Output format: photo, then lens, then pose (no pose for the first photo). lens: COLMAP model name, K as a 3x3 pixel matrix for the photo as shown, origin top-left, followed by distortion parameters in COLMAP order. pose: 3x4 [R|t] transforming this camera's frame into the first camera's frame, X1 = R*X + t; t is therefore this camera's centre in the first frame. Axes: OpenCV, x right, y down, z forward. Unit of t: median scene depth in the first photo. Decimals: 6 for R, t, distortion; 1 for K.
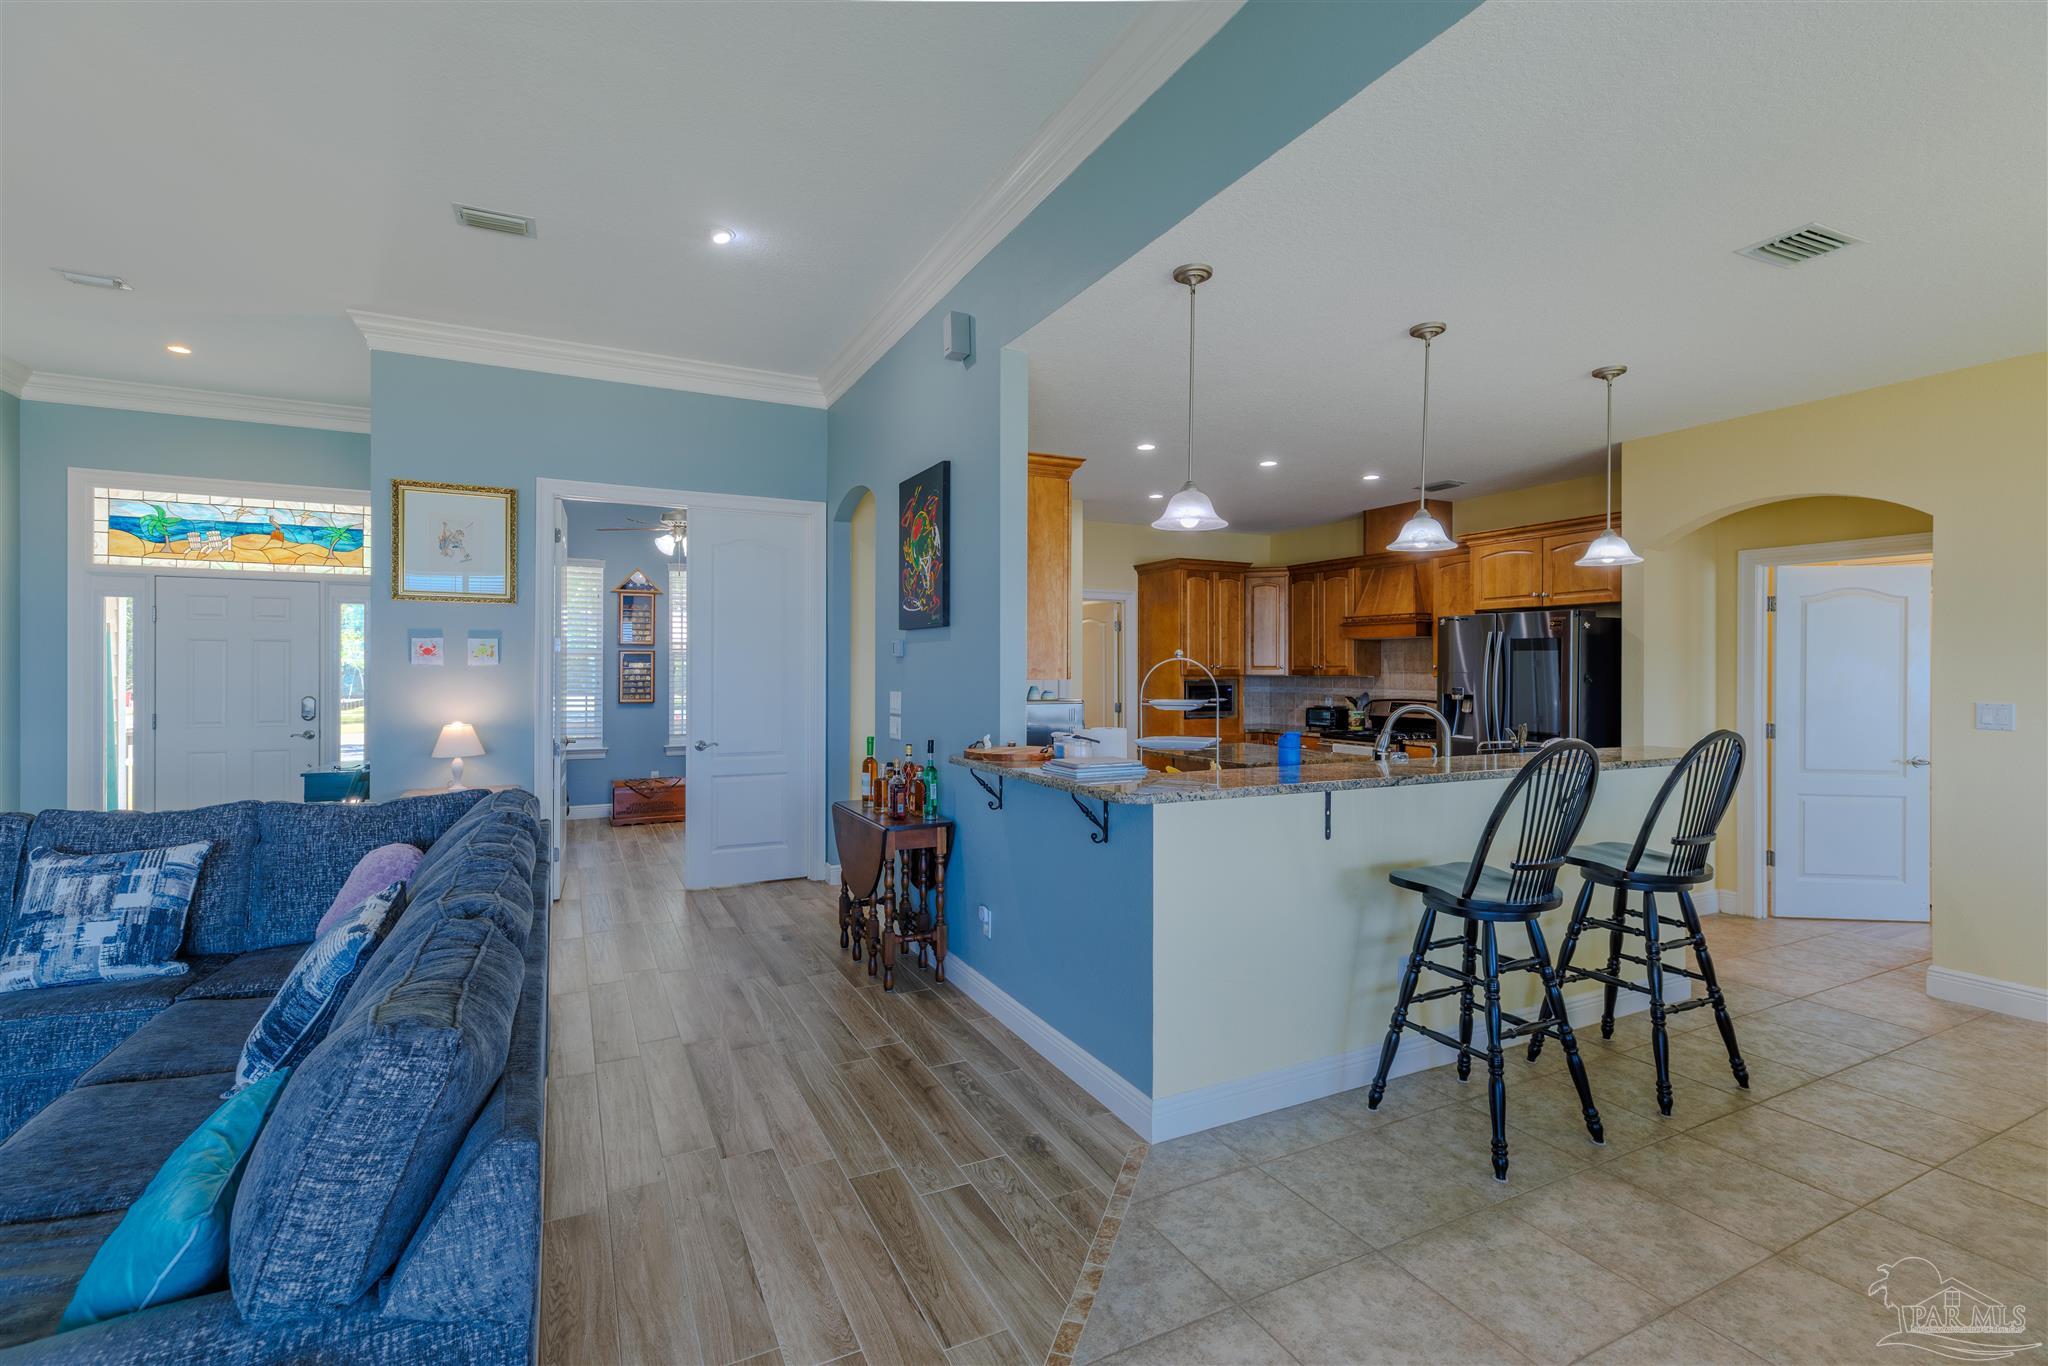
lens RADIAL K [[916.5, 0, 1015.5], [0, 916.5, 674.0], [0, 0, 1]] dist [0.002335, 0.000365]
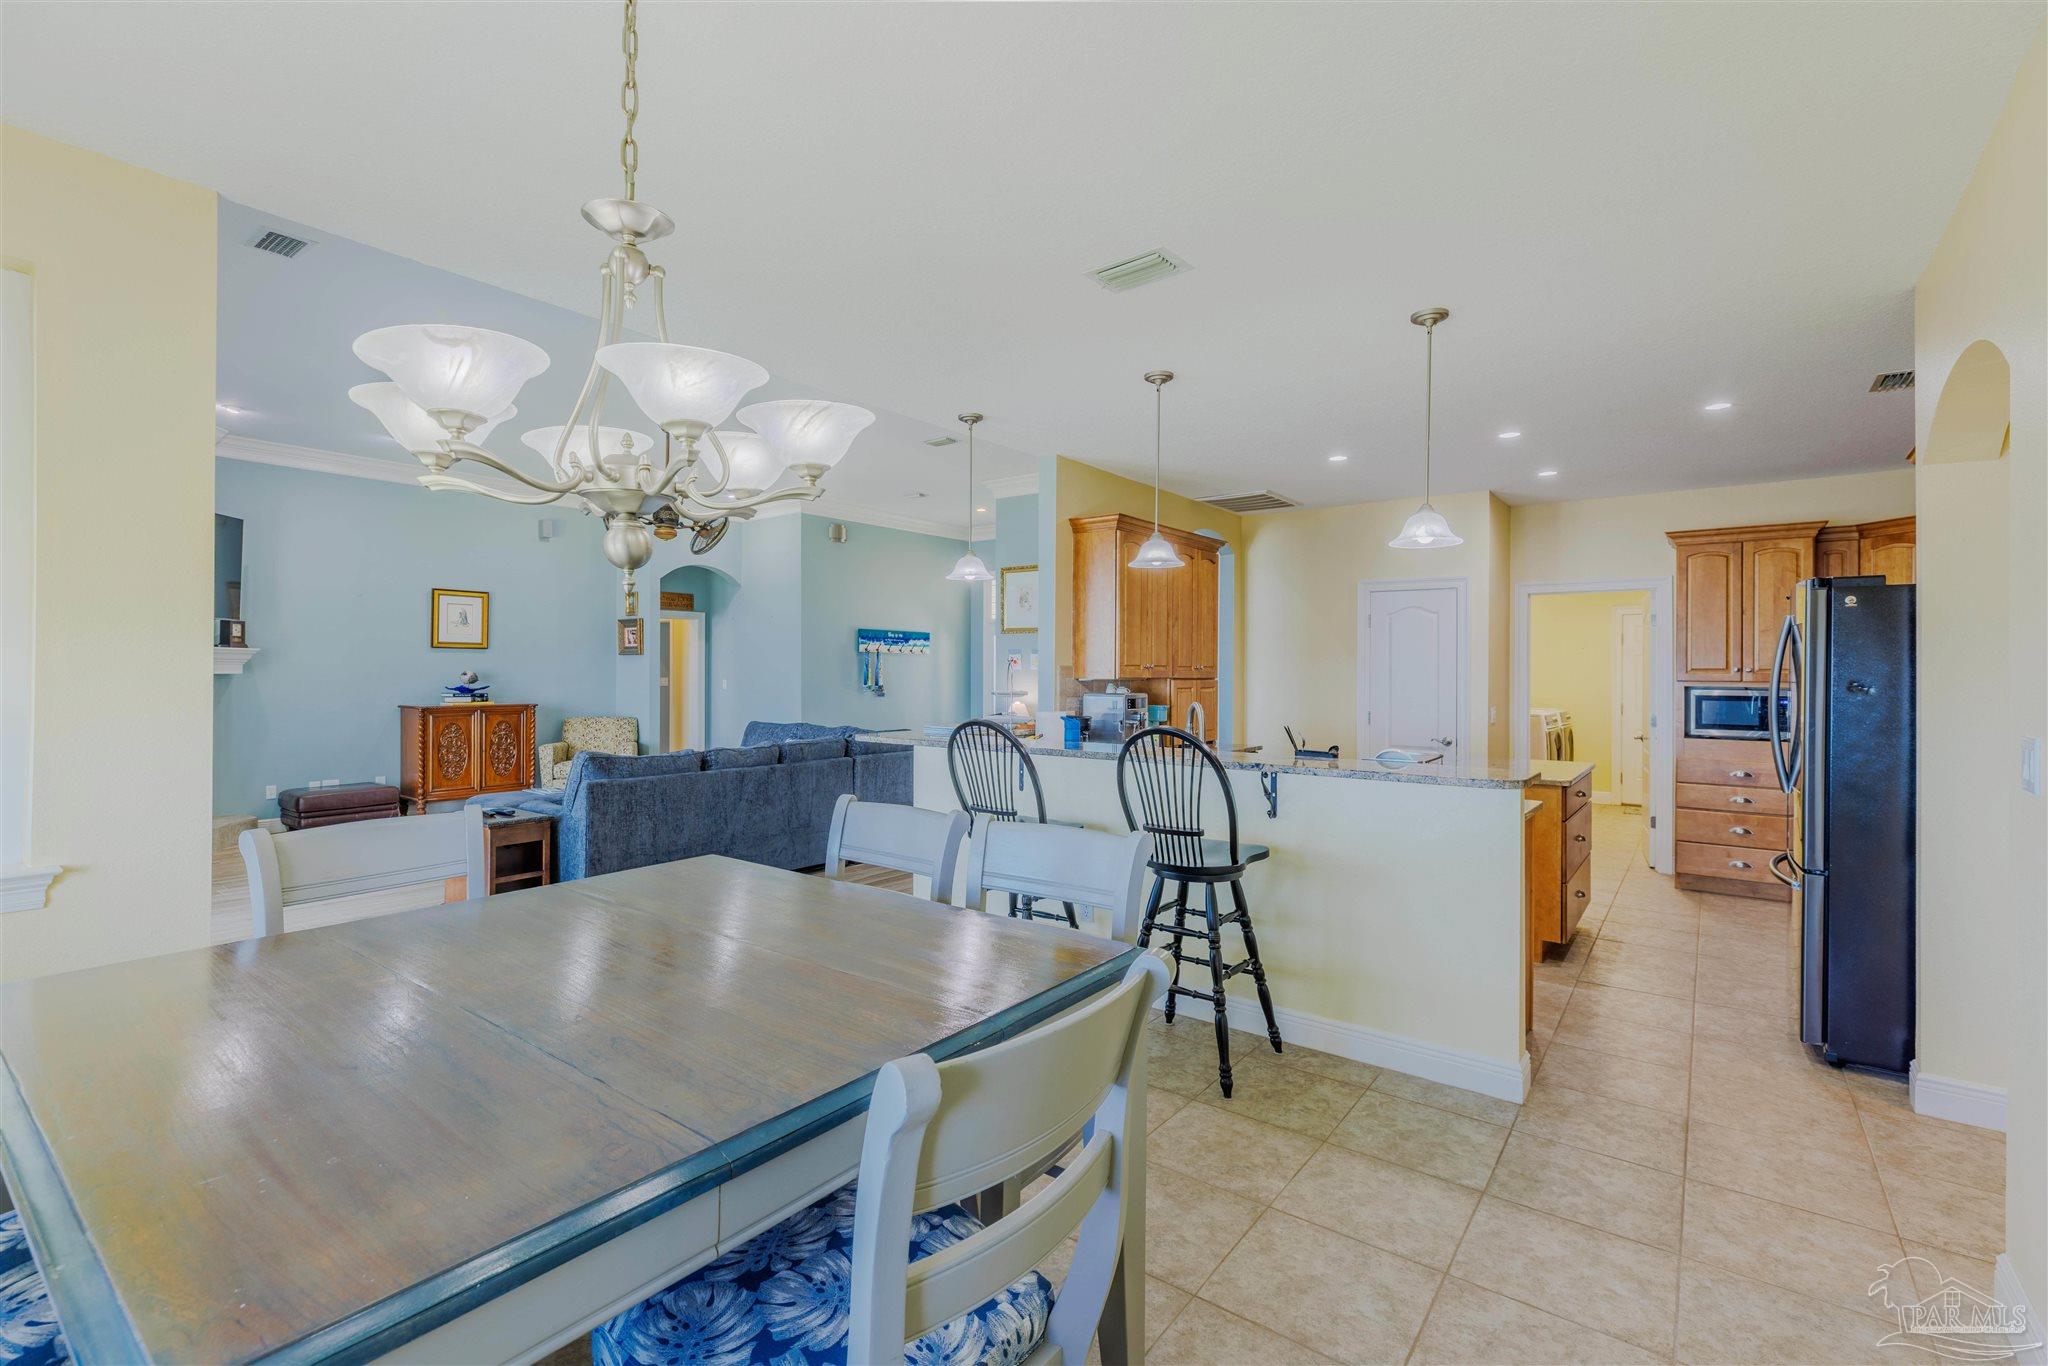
lens RADIAL K [[916.5, 0, 1023.9], [0, 916.5, 674.0], [0, 0, 1]] dist [0.002335, 0.000365]
pose [[0.440197, 0.003191, -0.897895, 1.394003], [-0.009056, 0.999959, -0.000886, 0.000332], [0.897855, 0.008521, 0.440208, 0.332829]]
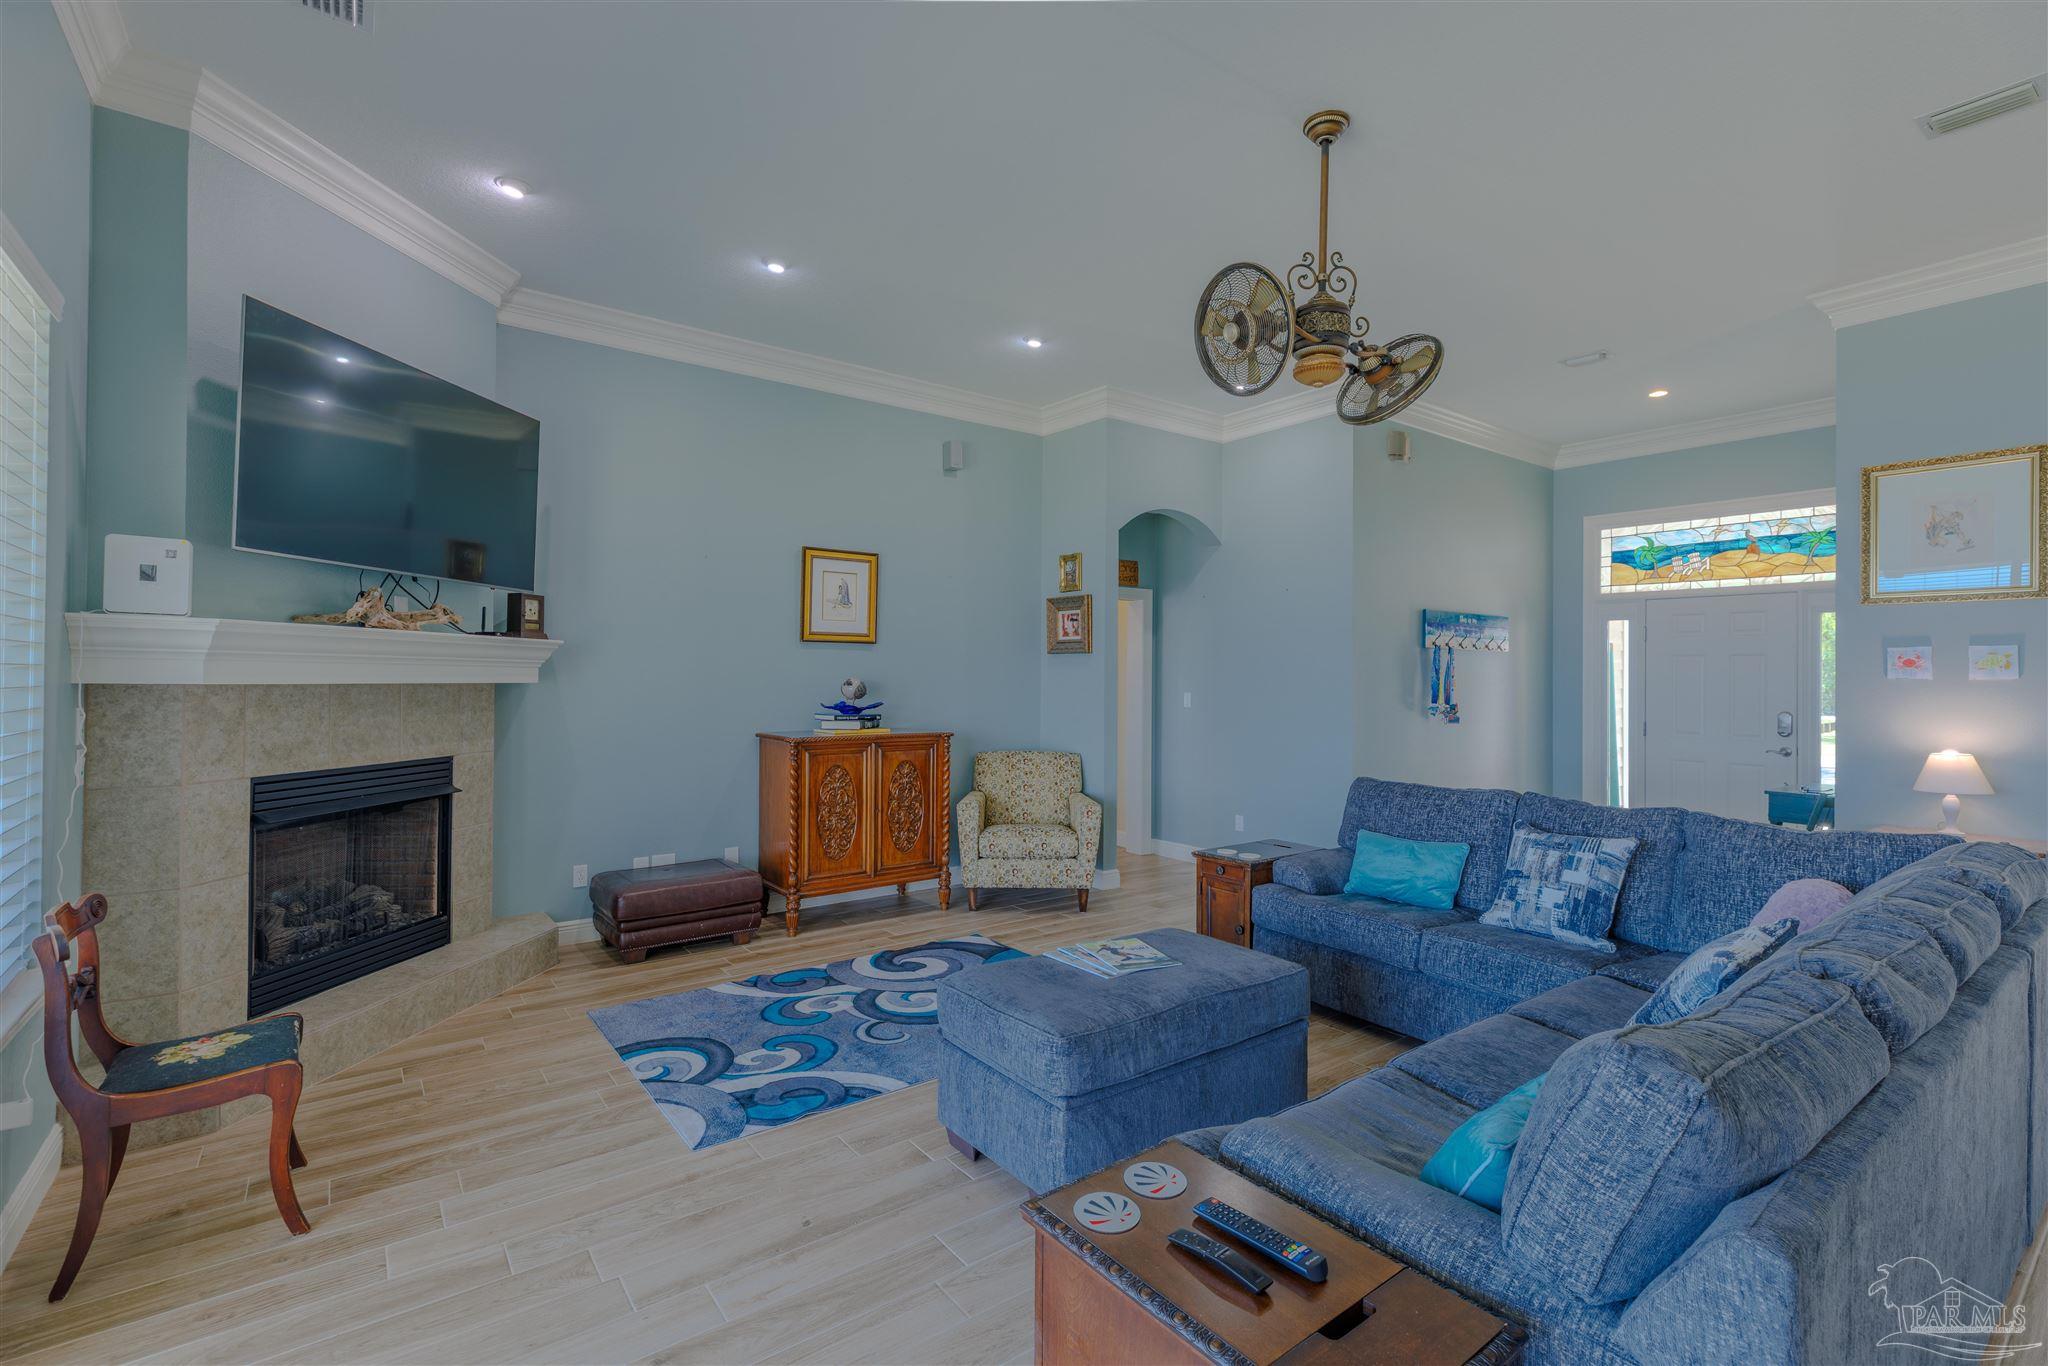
lens RADIAL K [[916.5, 0, 1015.5], [0, 916.5, 676.7], [0, 0, 1]] dist [0.002335, 0.000365]
pose [[0.180821, 0.000187, -0.983516, 0.056246], [-0.012949, 0.999914, -0.002191, 0.000427], [0.983431, 0.013132, 0.180808, 0.063108]]
